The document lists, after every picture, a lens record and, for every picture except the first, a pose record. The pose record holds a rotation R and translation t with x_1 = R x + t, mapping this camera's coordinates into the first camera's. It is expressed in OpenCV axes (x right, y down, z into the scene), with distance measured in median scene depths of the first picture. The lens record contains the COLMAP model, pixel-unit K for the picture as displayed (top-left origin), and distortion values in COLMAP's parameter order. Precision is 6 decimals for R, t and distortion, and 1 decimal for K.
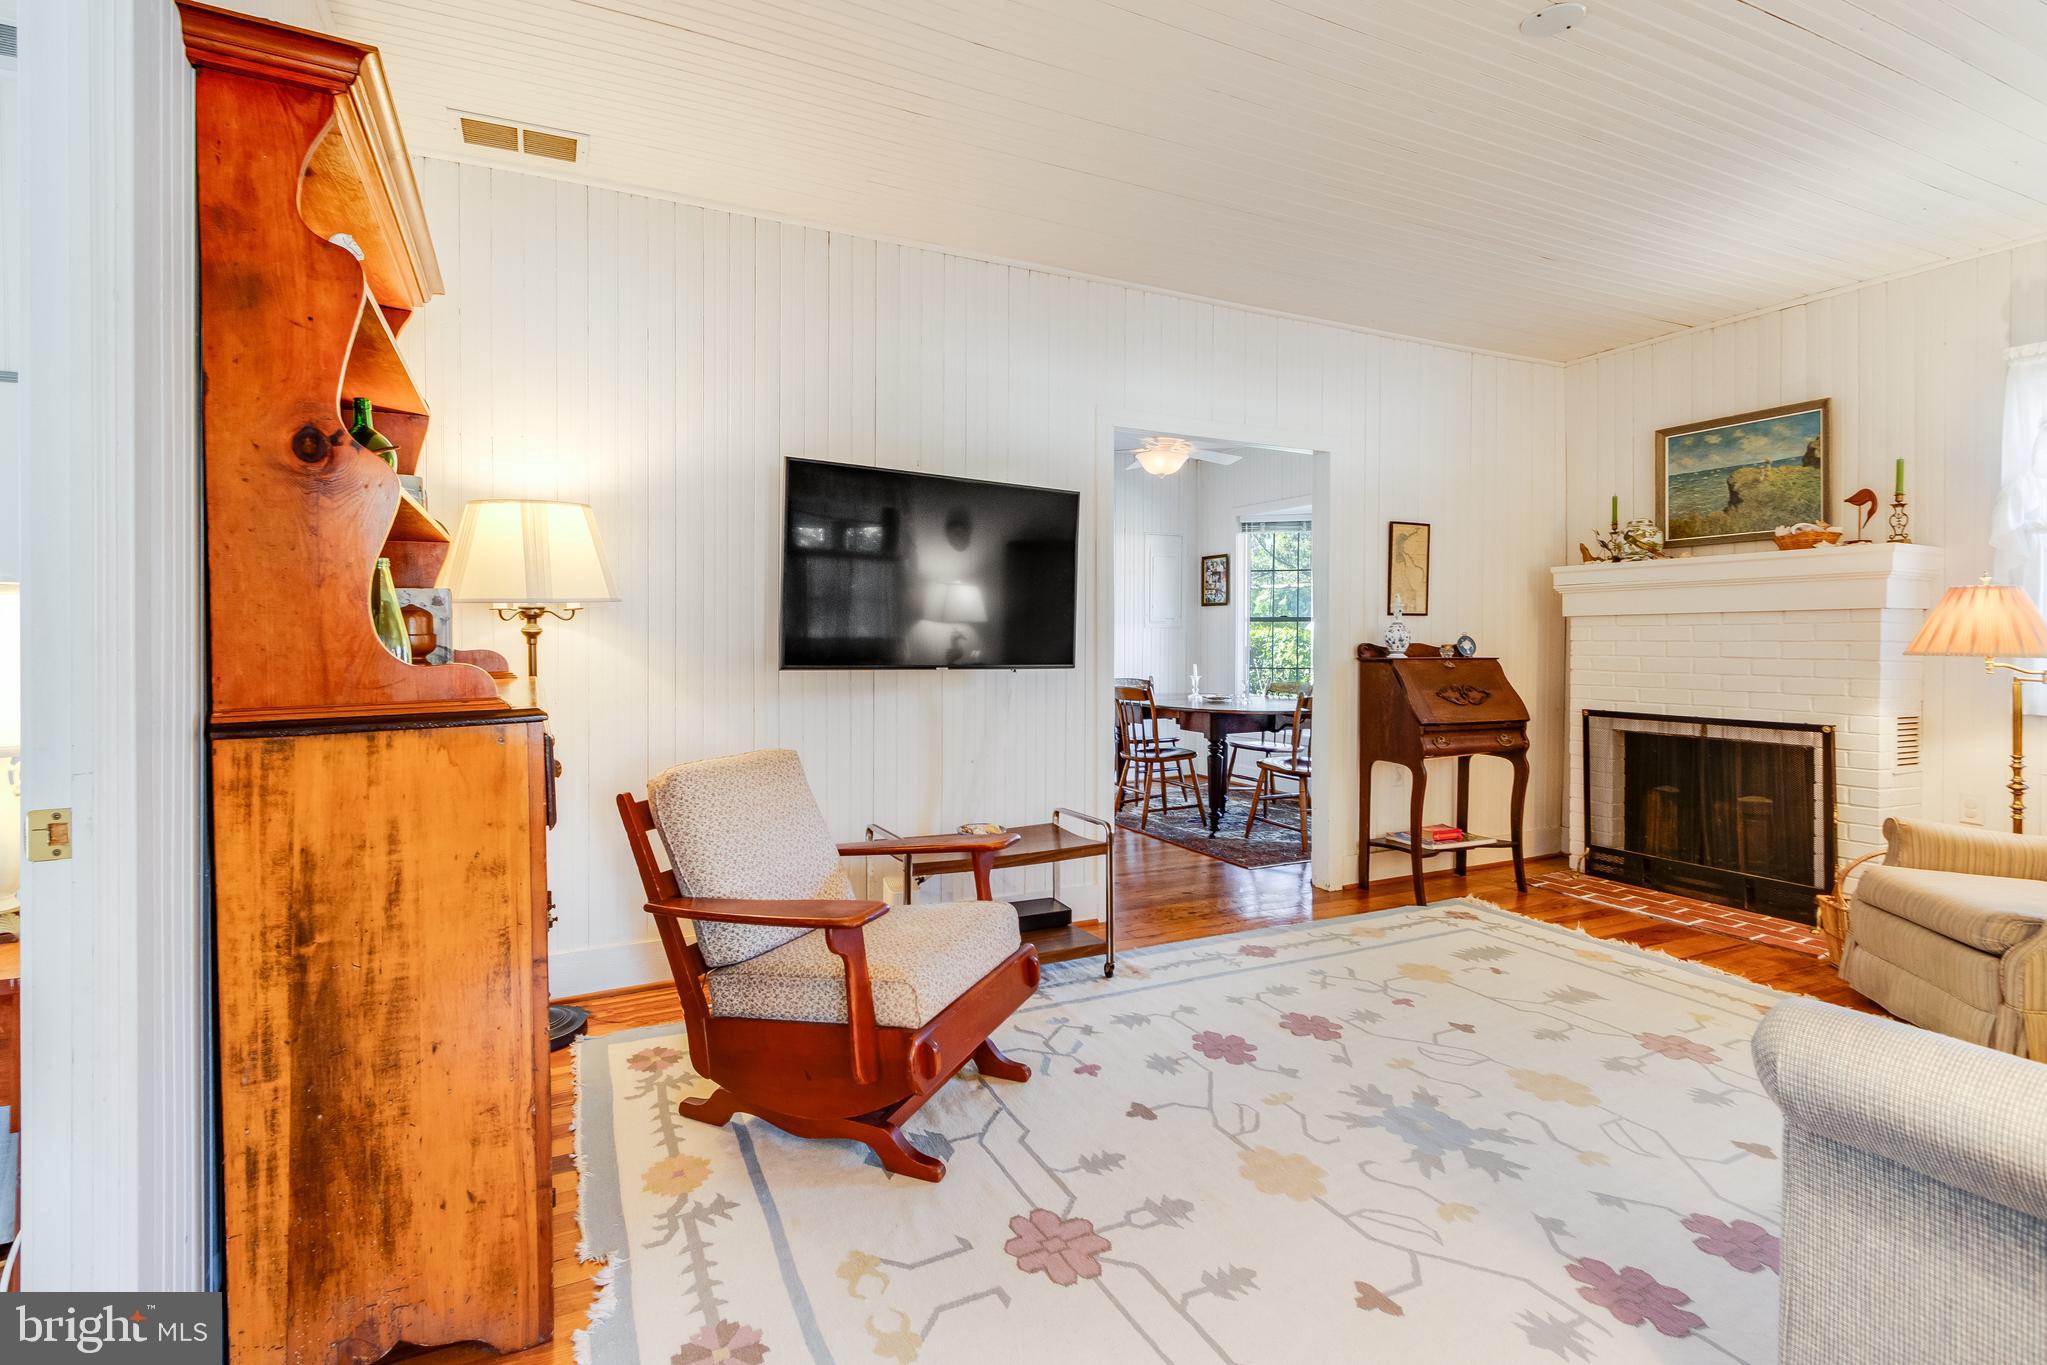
lens RADIAL K [[962.0, 0, 997.9], [0, 962.0, 644.8], [0, 0, 1]] dist [0.005417, -0.003581]
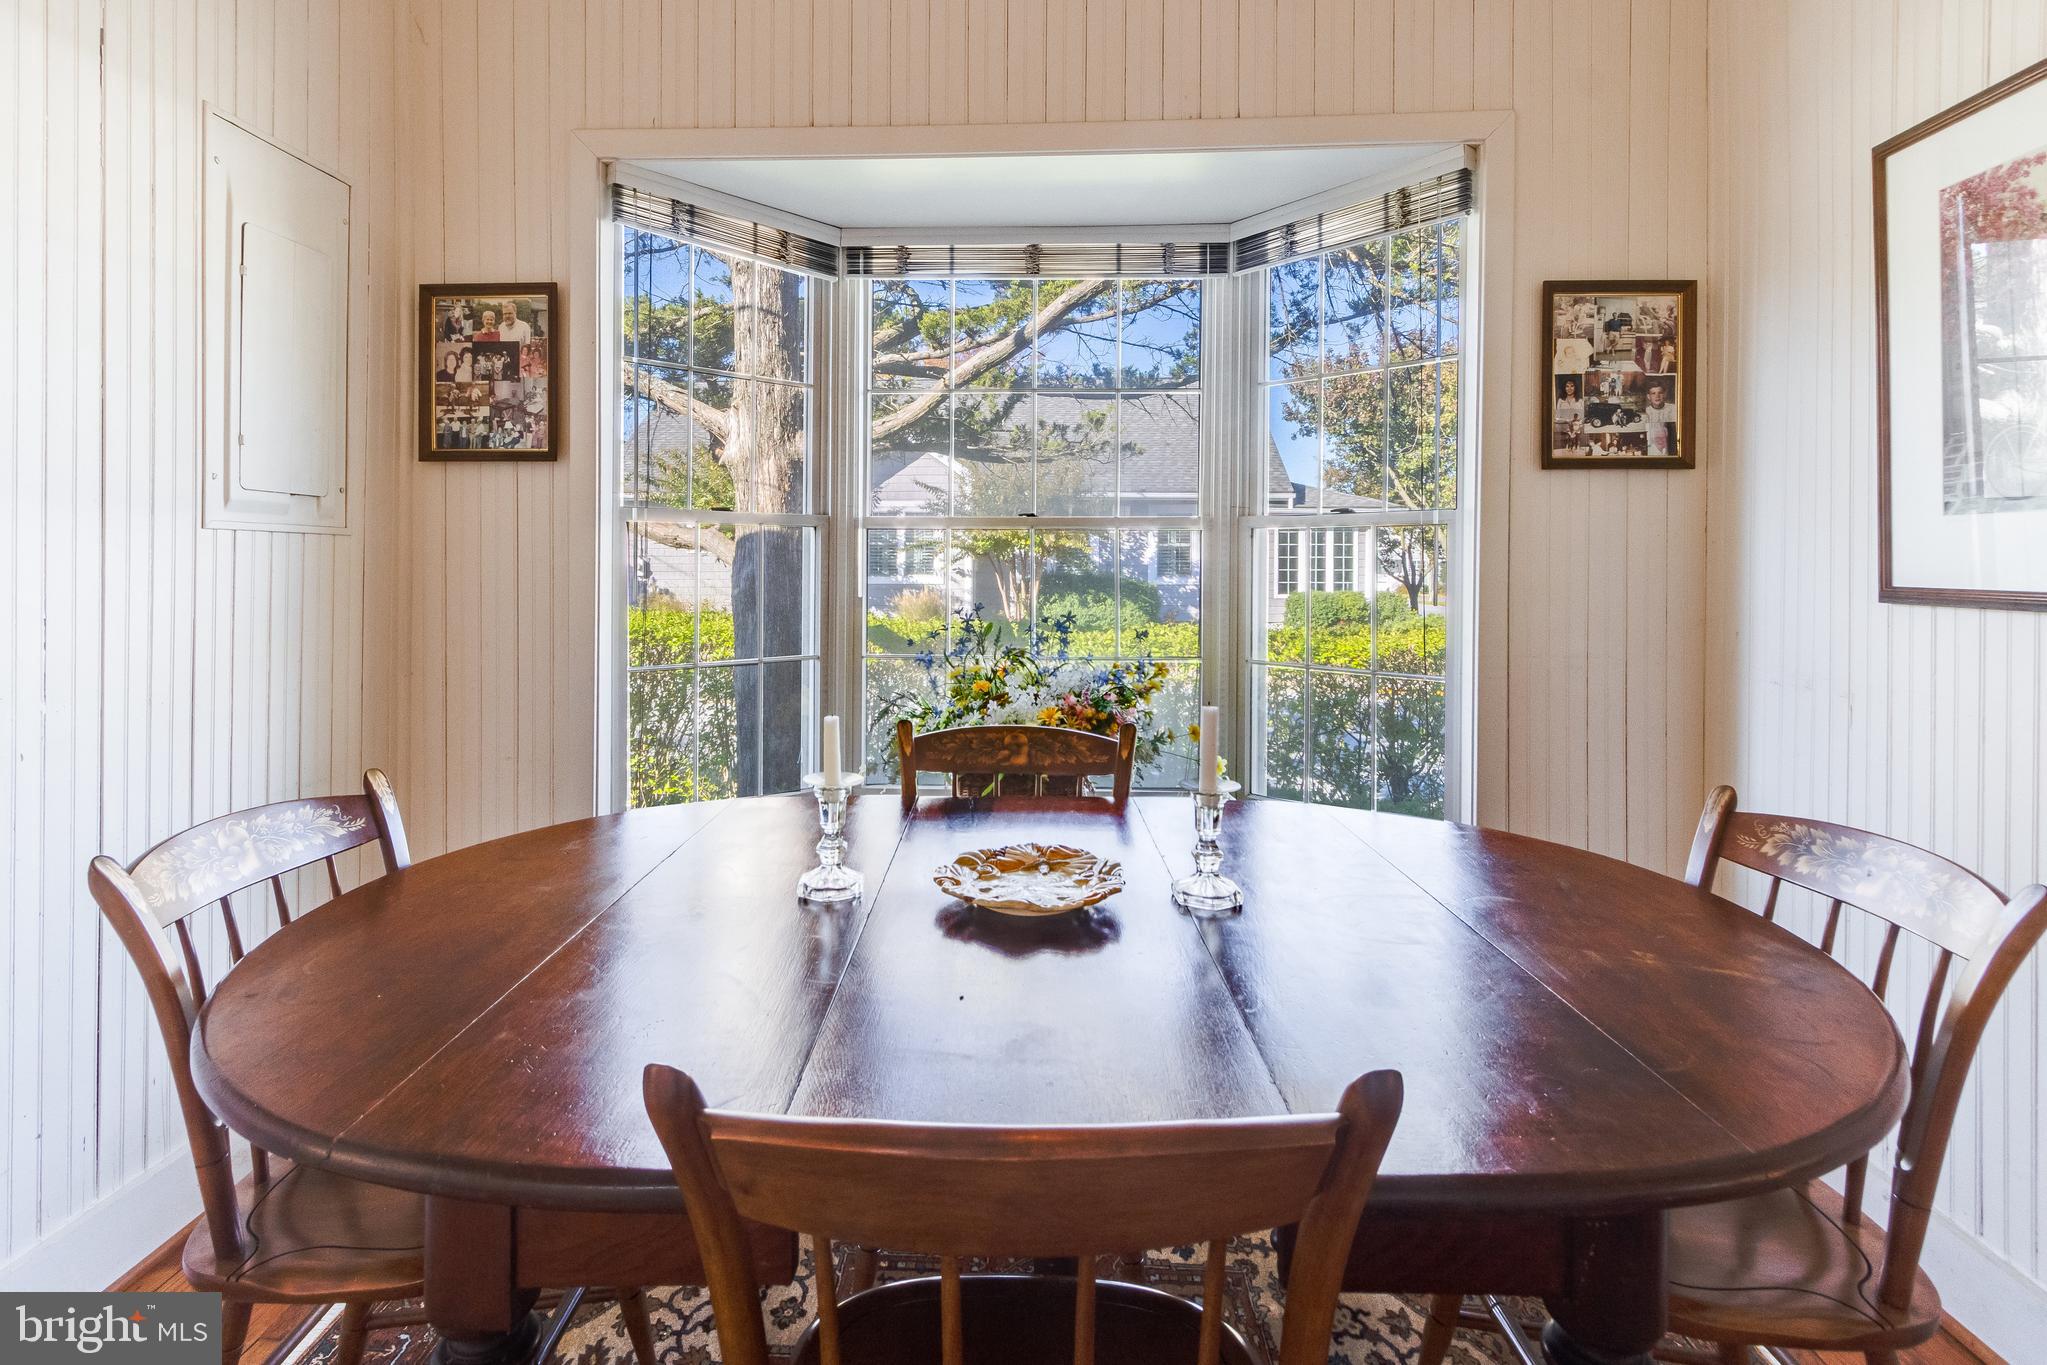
lens RADIAL K [[962.0, 0, 993.2], [0, 962.0, 578.1], [0, 0, 1]] dist [0.005417, -0.003581]
pose [[0.470229, -0.015642, 0.882406, 0.121505], [0.007179, 0.999878, 0.013899, -0.024808], [-0.882515, -0.000201, 0.470284, 2.176346]]
